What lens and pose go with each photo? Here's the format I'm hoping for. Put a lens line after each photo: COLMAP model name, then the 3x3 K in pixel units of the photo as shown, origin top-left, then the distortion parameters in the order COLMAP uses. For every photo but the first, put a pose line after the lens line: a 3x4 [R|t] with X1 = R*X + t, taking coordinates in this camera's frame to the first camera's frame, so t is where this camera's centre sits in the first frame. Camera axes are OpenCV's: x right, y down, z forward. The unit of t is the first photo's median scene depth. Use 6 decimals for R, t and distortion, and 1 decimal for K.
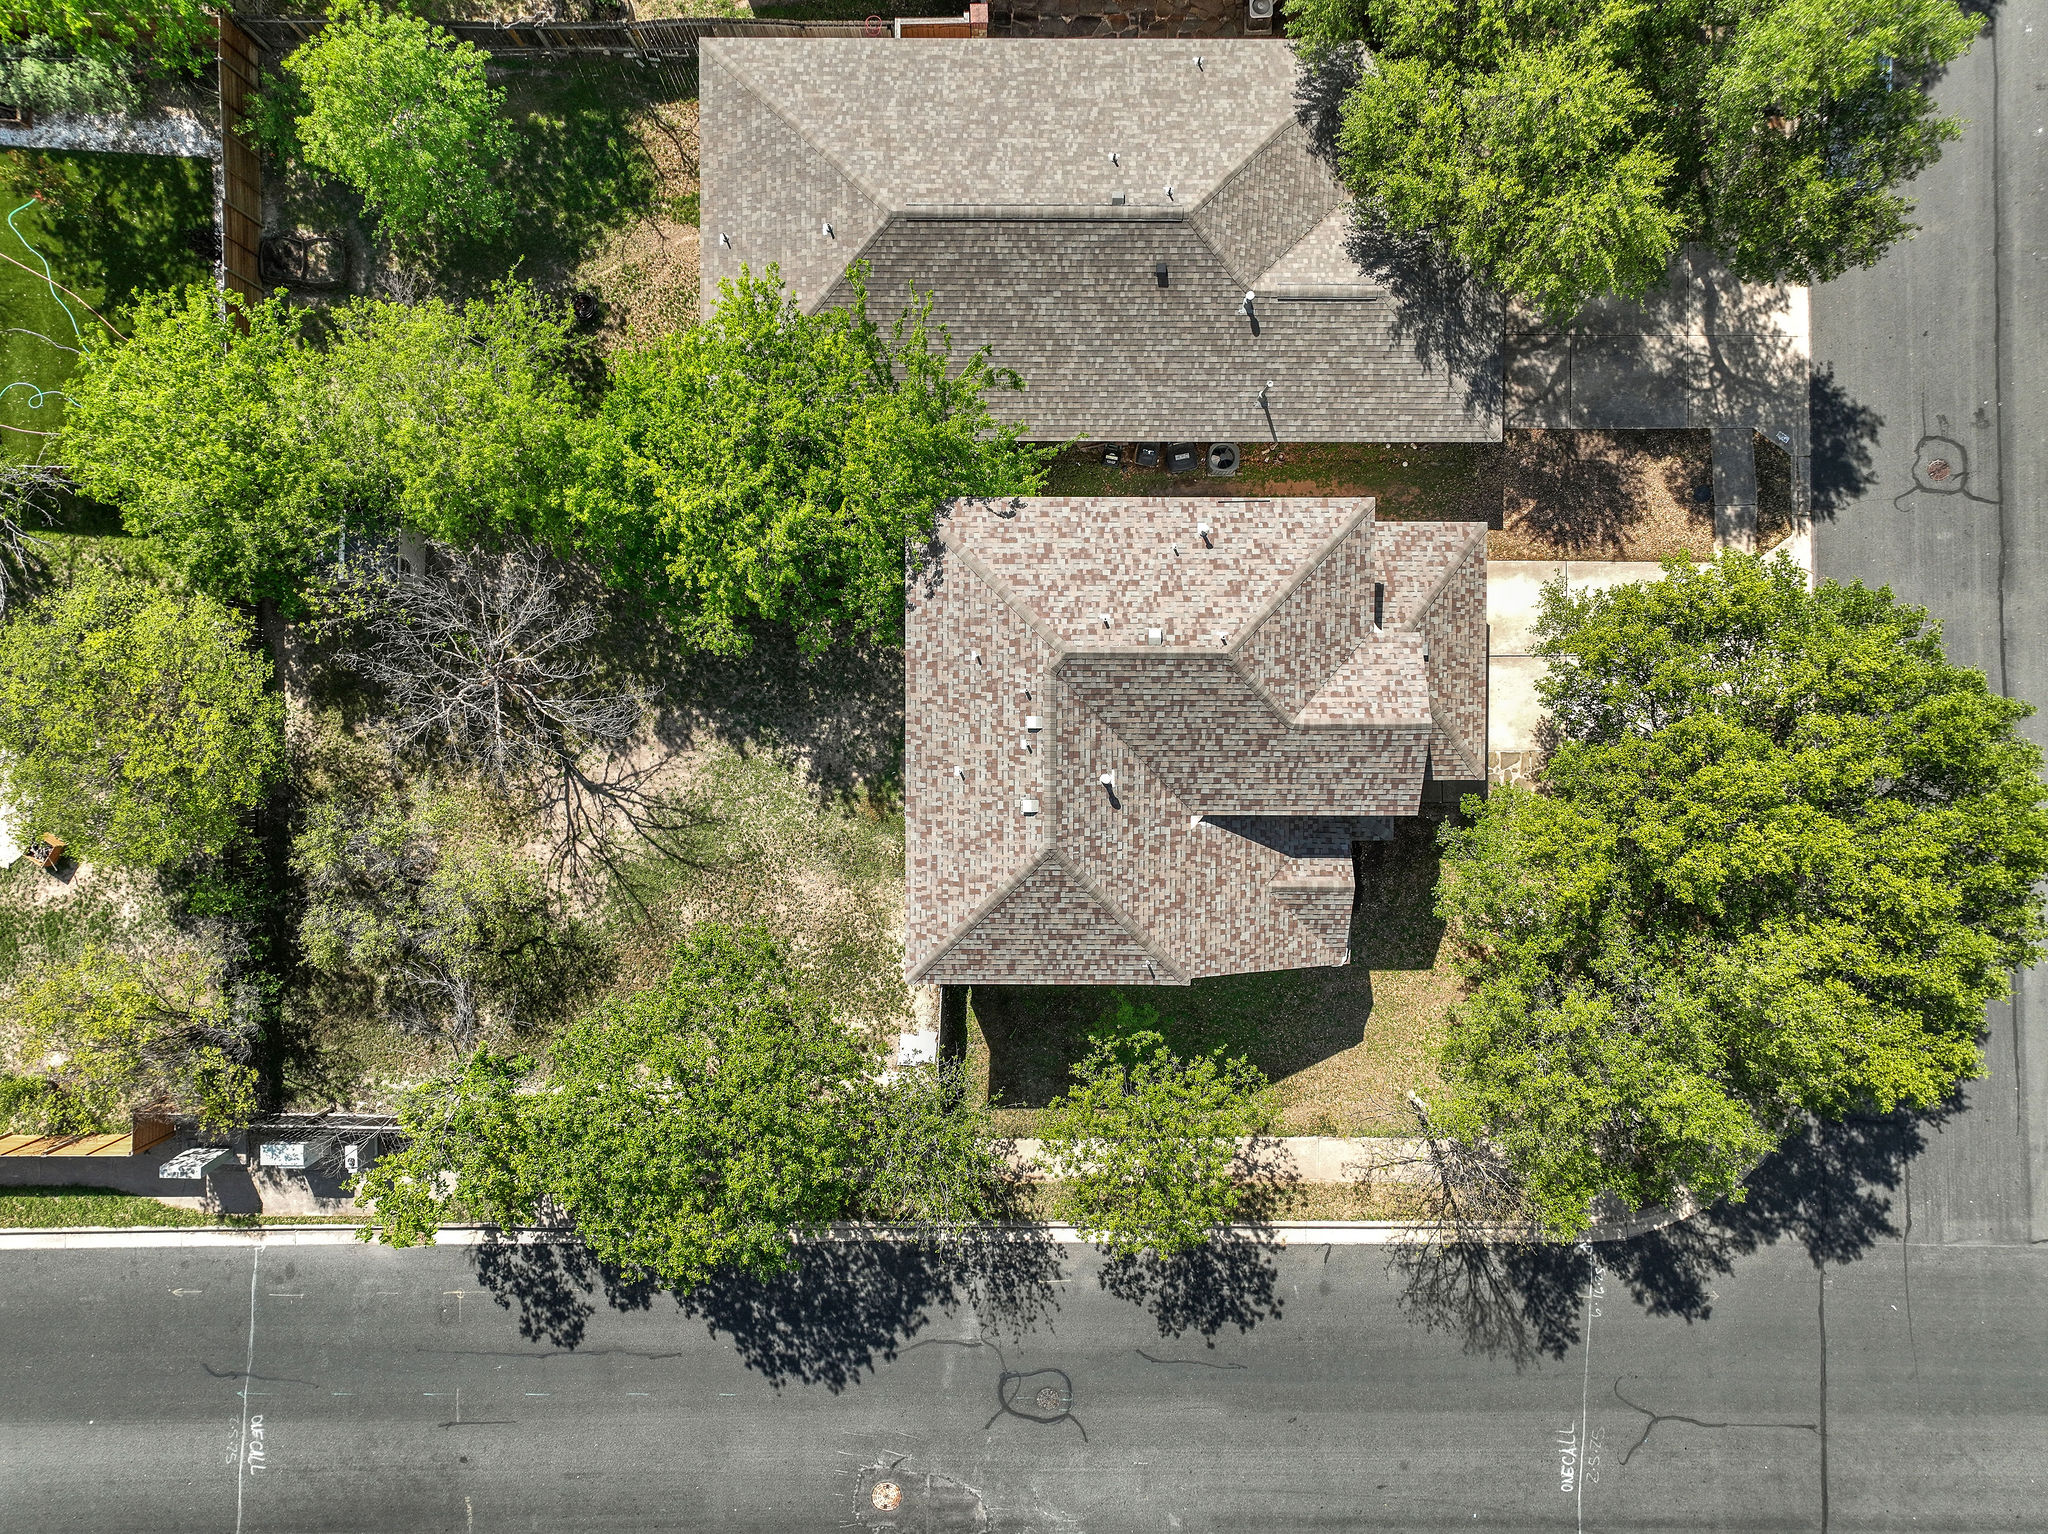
lens RADIAL K [[1392.1, 0, 1006.7], [0, 1392.1, 763.3], [0, 0, 1]] dist [-0.002797, 0.037219]
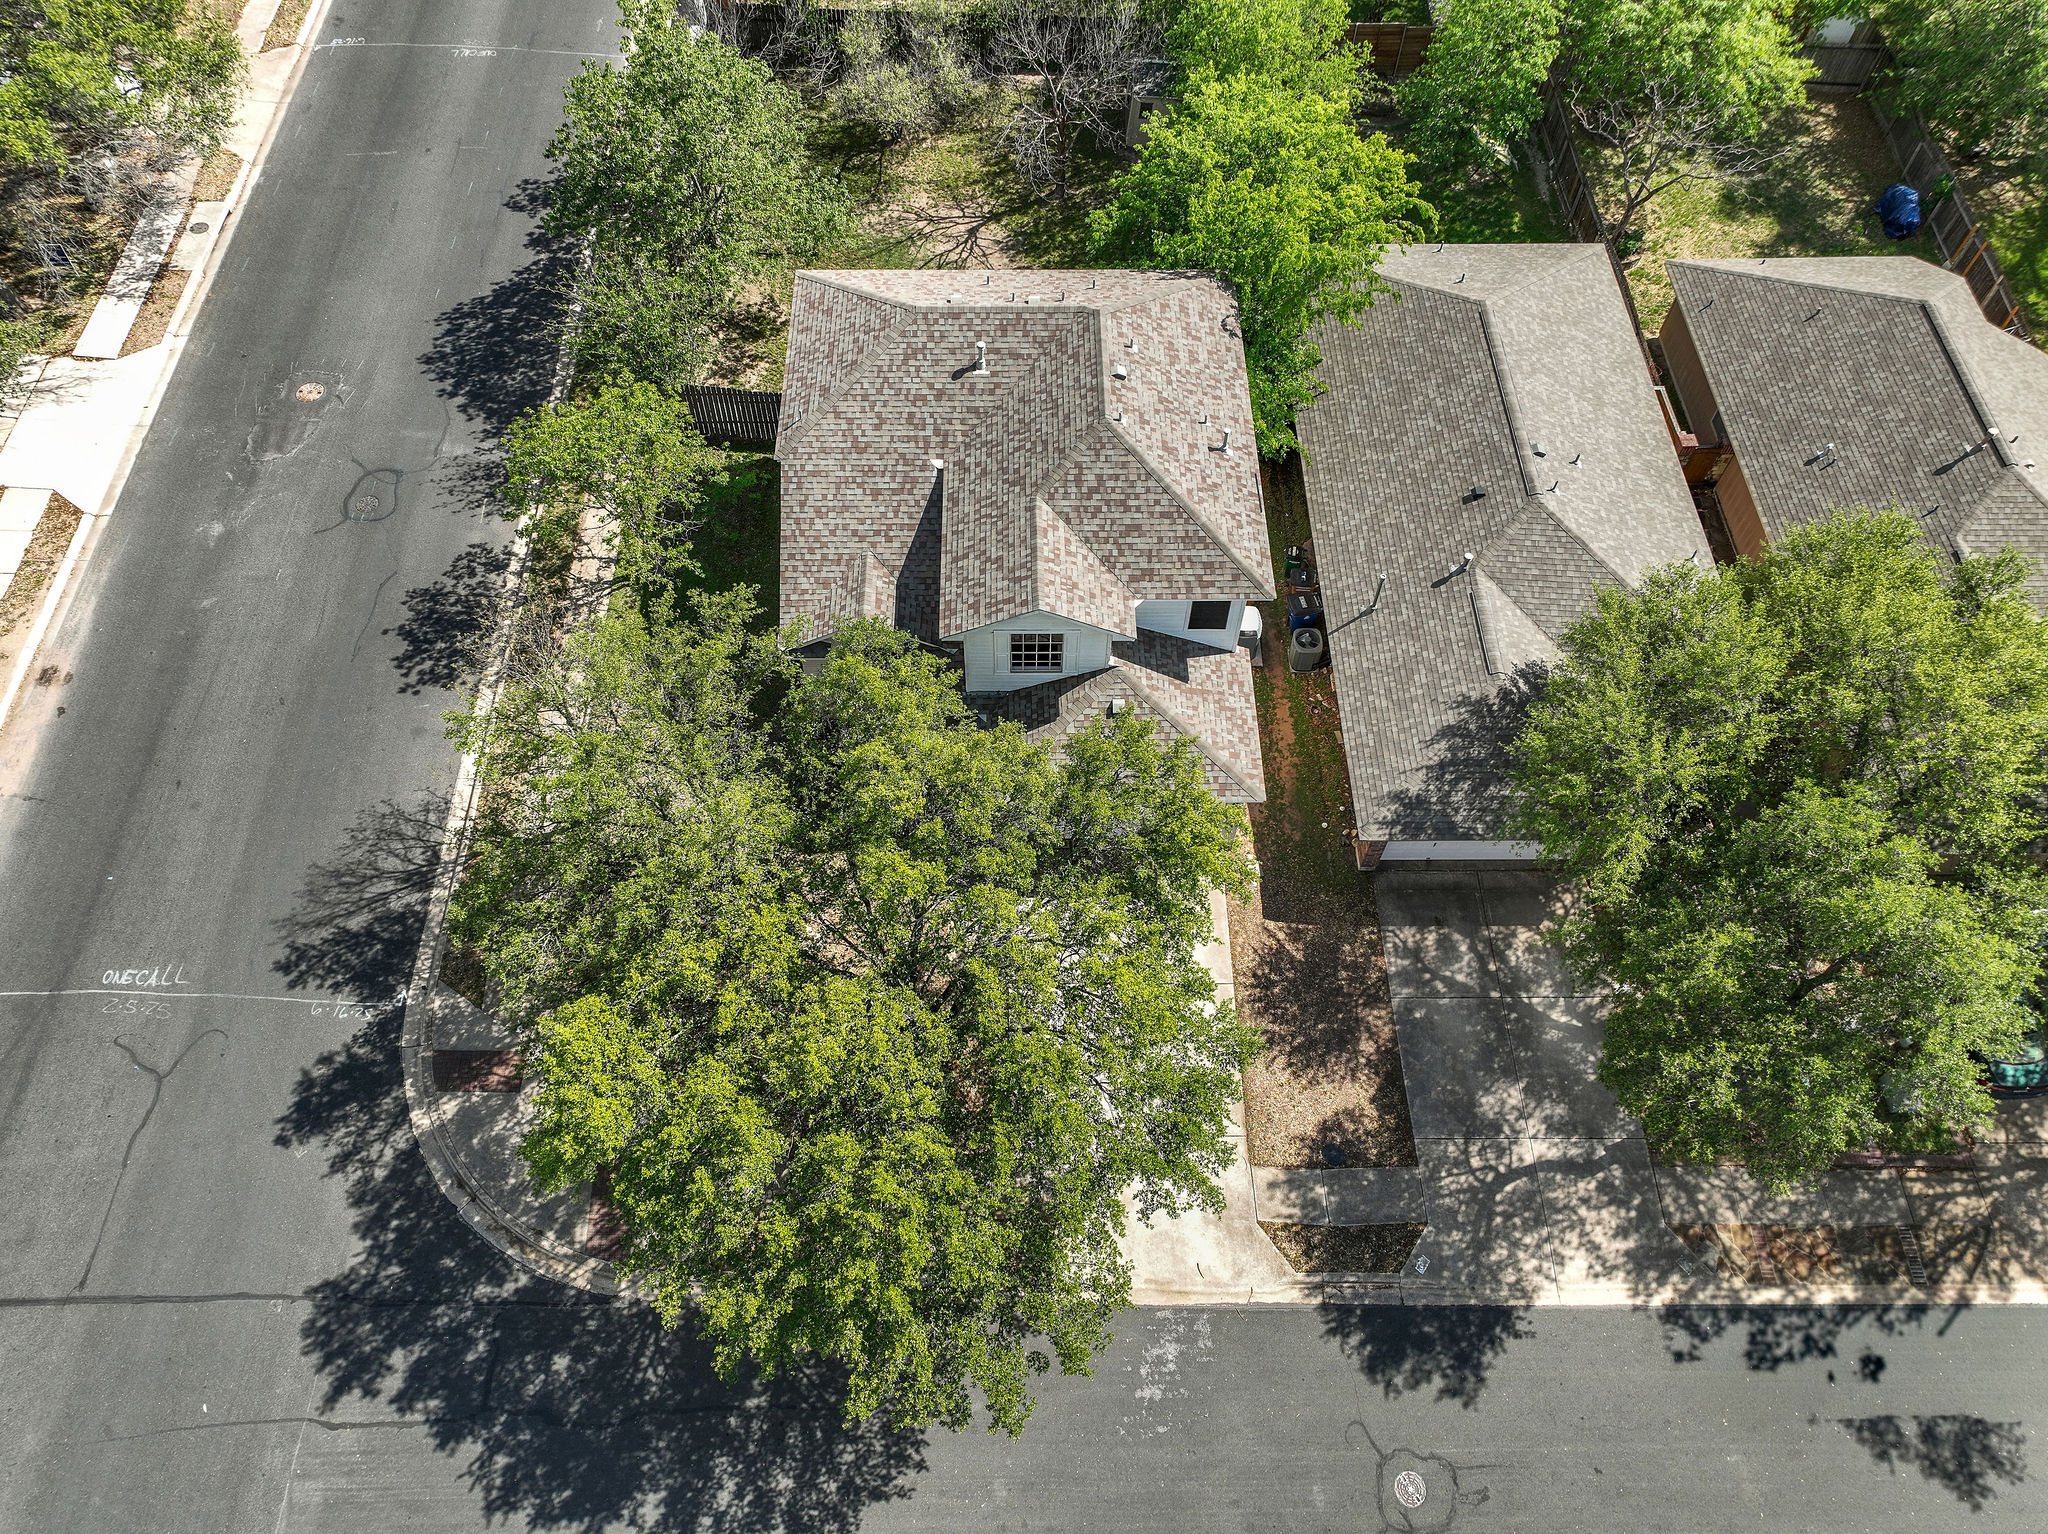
lens RADIAL K [[1403.2, 0, 1033.0], [0, 1403.2, 765.3], [0, 0, 1]] dist [-0.002588, 0.040978]
pose [[0.016581, 0.847689, -0.530235, 0.741574], [-0.999454, -0.001113, -0.033035, 0.005282], [-0.028593, 0.530493, 0.847207, 0.220069]]
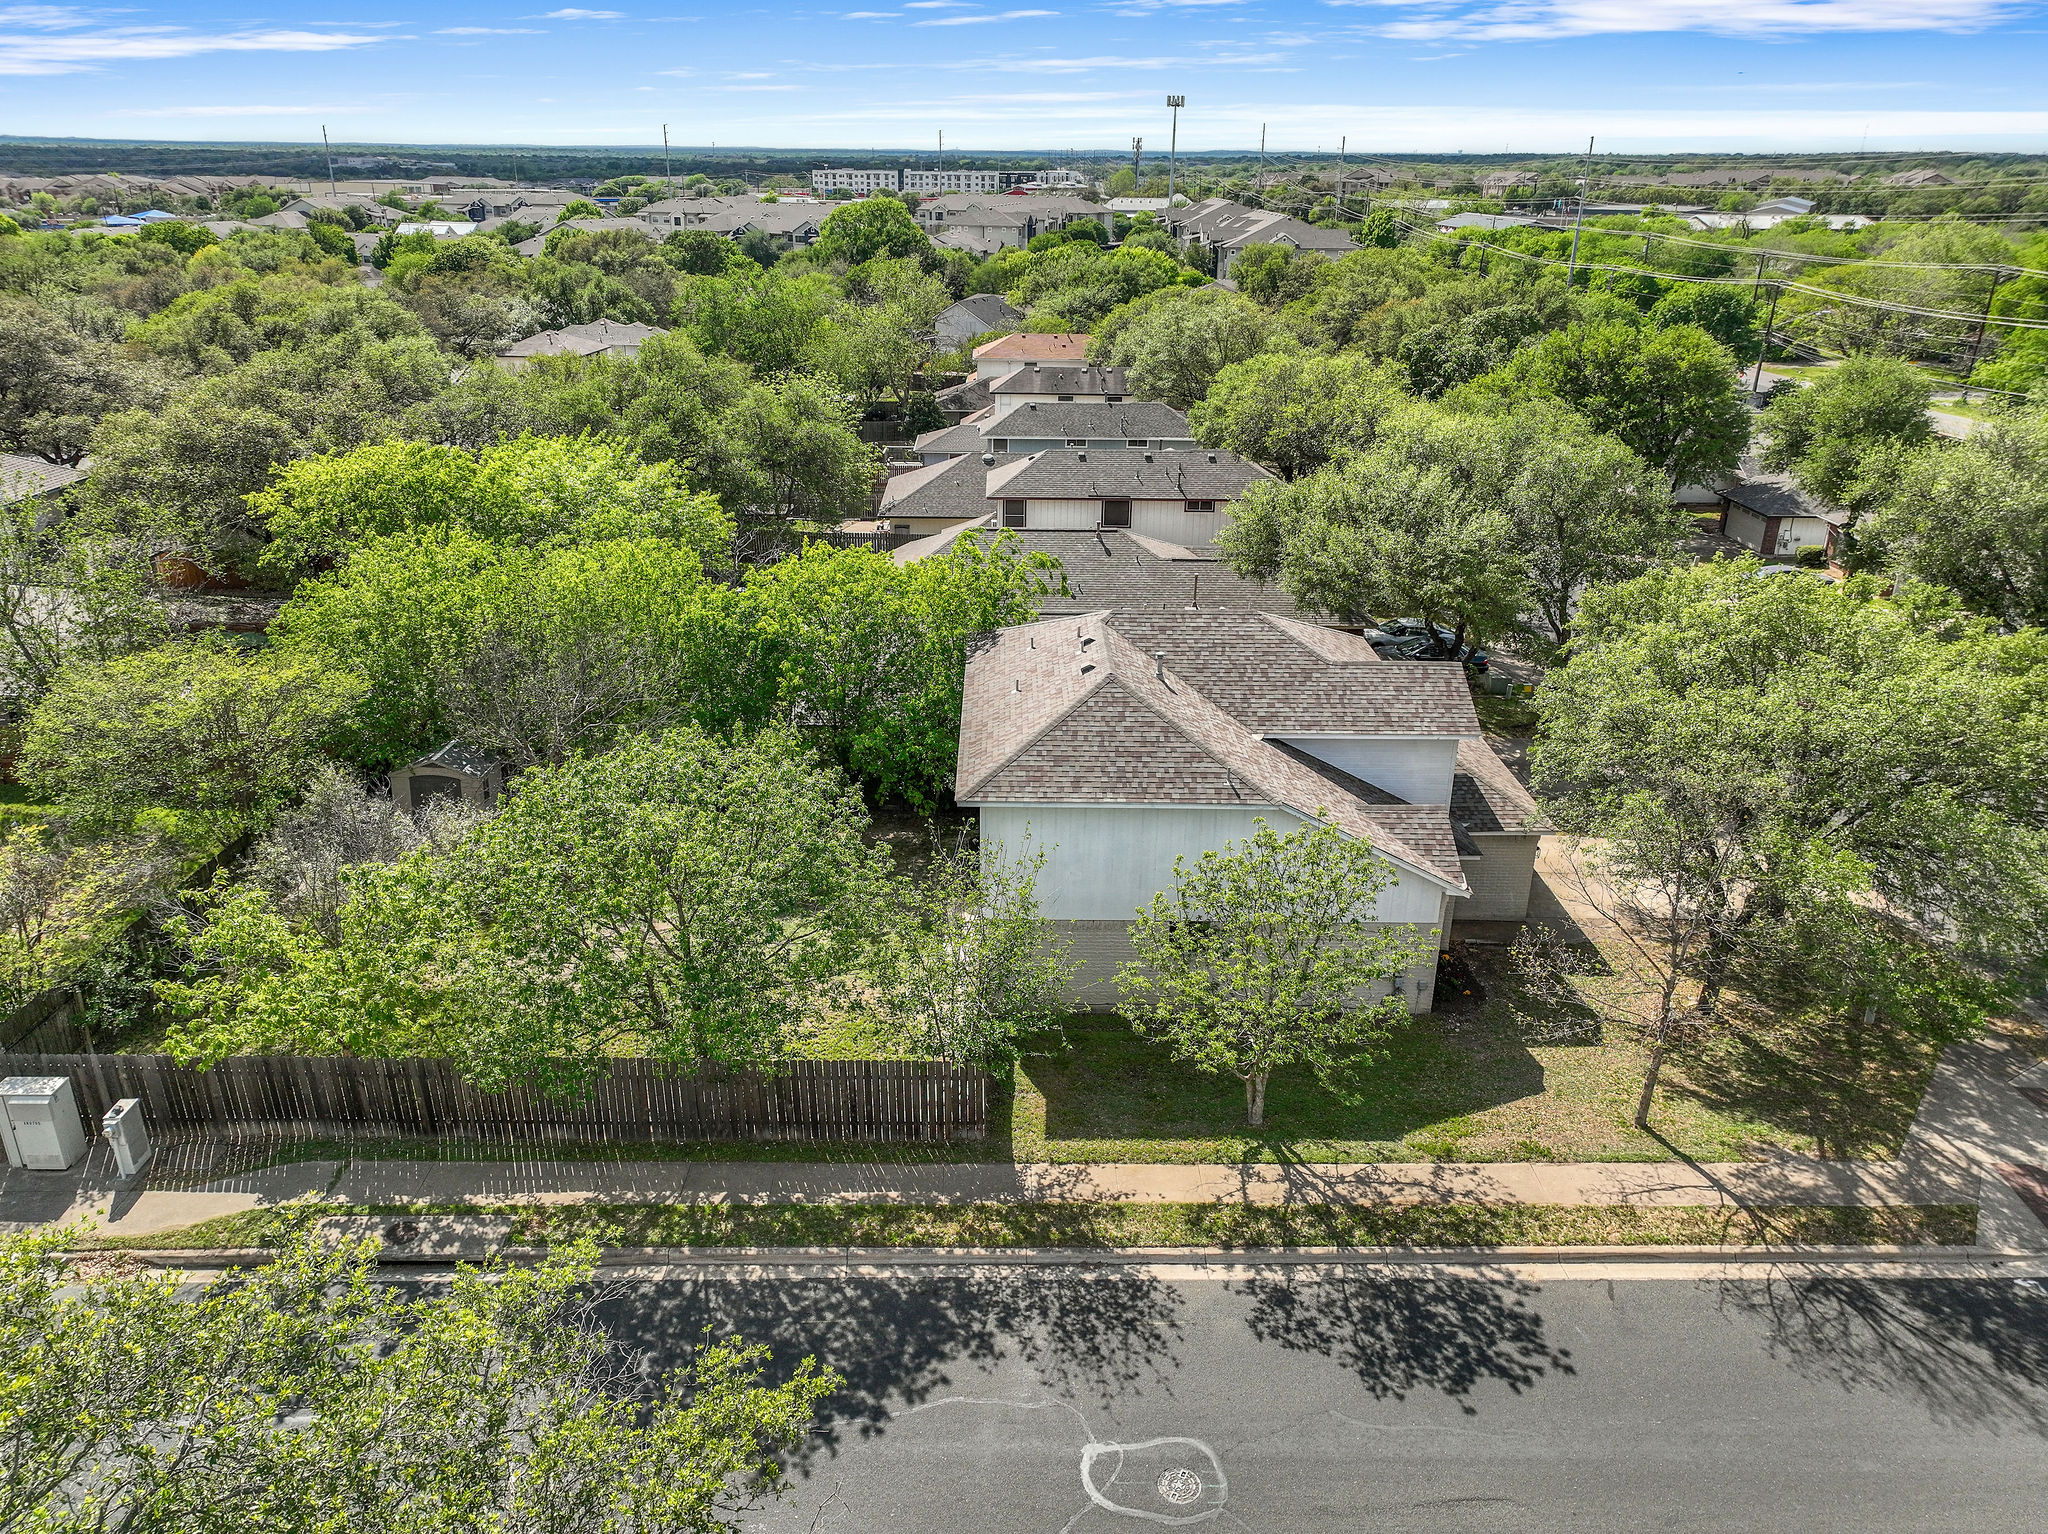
lens RADIAL K [[1403.2, 0, 1033.0], [0, 1403.2, 765.3], [0, 0, 1]] dist [-0.002588, 0.040978]
pose [[0.999601, 0.011260, 0.025911, -0.040049], [0.019541, 0.386798, -0.921958, 0.822970], [-0.020404, 0.922096, 0.386423, 0.556345]]
